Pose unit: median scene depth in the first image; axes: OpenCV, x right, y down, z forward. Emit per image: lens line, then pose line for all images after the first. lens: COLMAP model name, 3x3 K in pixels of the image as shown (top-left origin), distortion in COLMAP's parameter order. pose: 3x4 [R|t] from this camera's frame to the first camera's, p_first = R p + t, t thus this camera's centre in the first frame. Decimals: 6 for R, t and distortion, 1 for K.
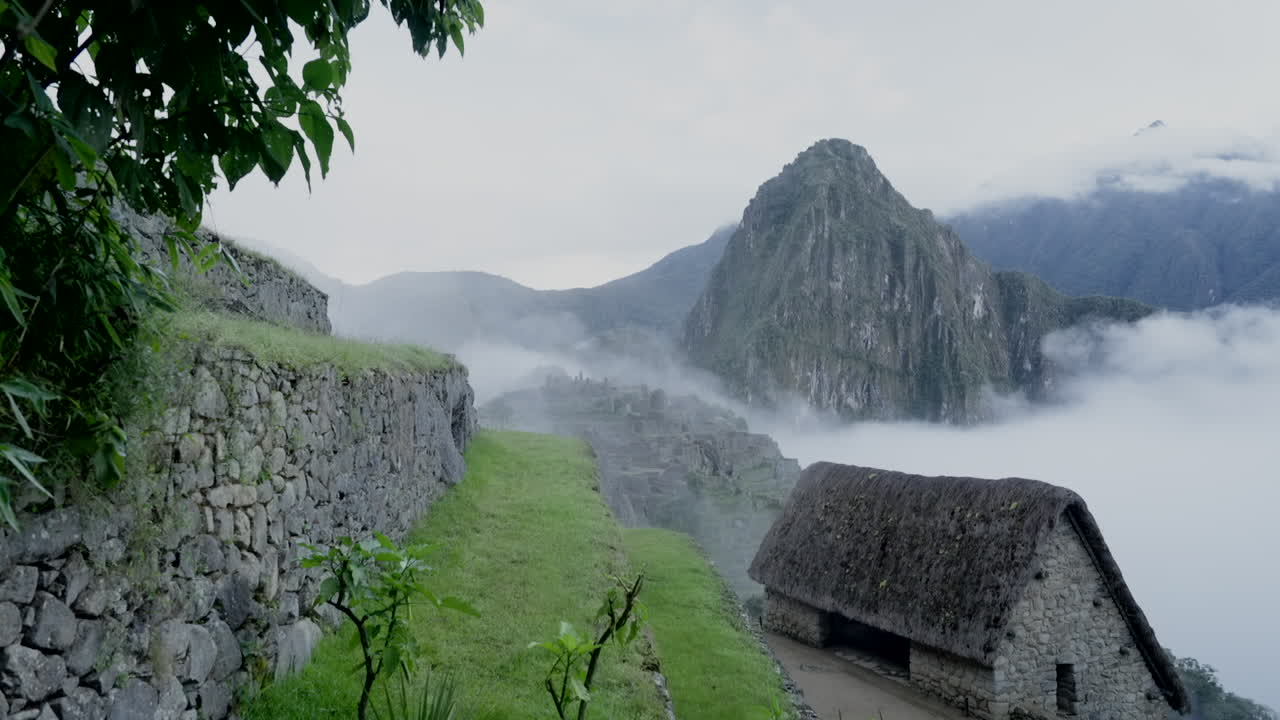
lens RADIAL K [[991.6, 0, 641.2], [0, 991.6, 376.0], [0, 0, 1]] dist [0.003115, -0.007706]
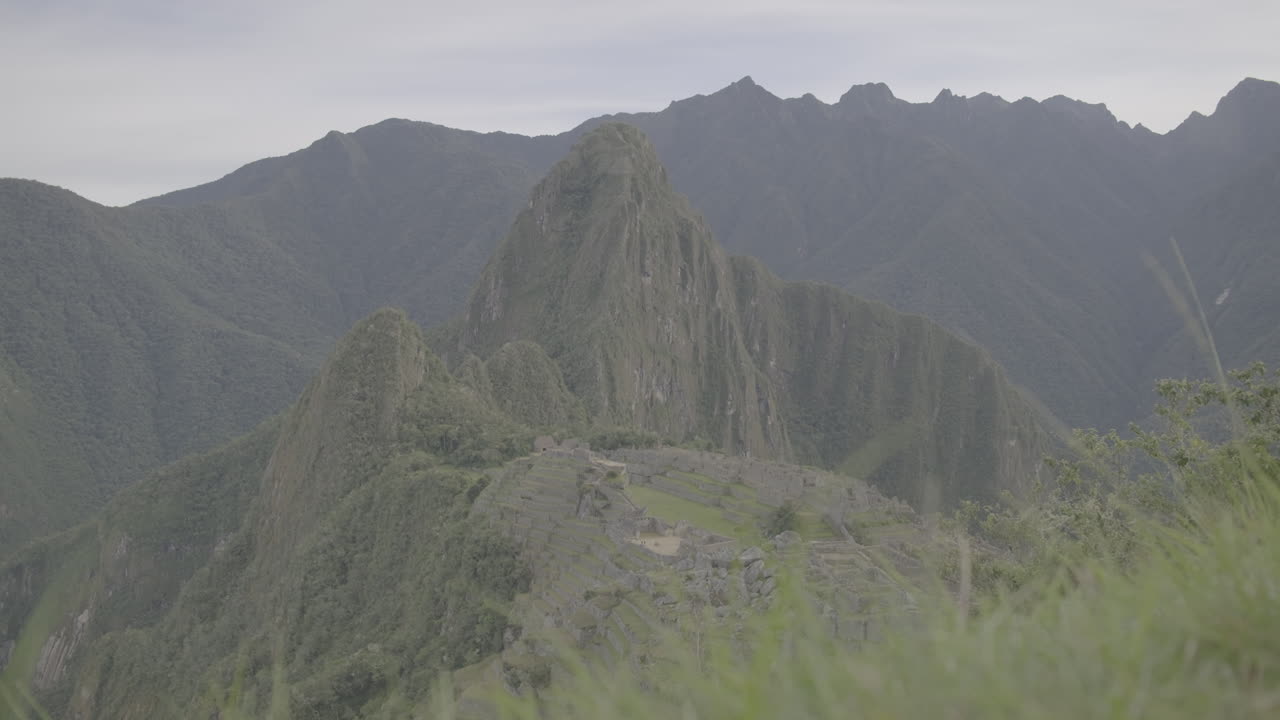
lens RADIAL K [[991.6, 0, 641.2], [0, 991.6, 376.0], [0, 0, 1]] dist [0.003115, -0.007706]
pose [[0.929332, 0.007548, 0.369169, -0.168549], [-0.031137, 0.997832, 0.057982, -0.049182], [-0.367931, -0.065379, 0.927552, 0.055164]]
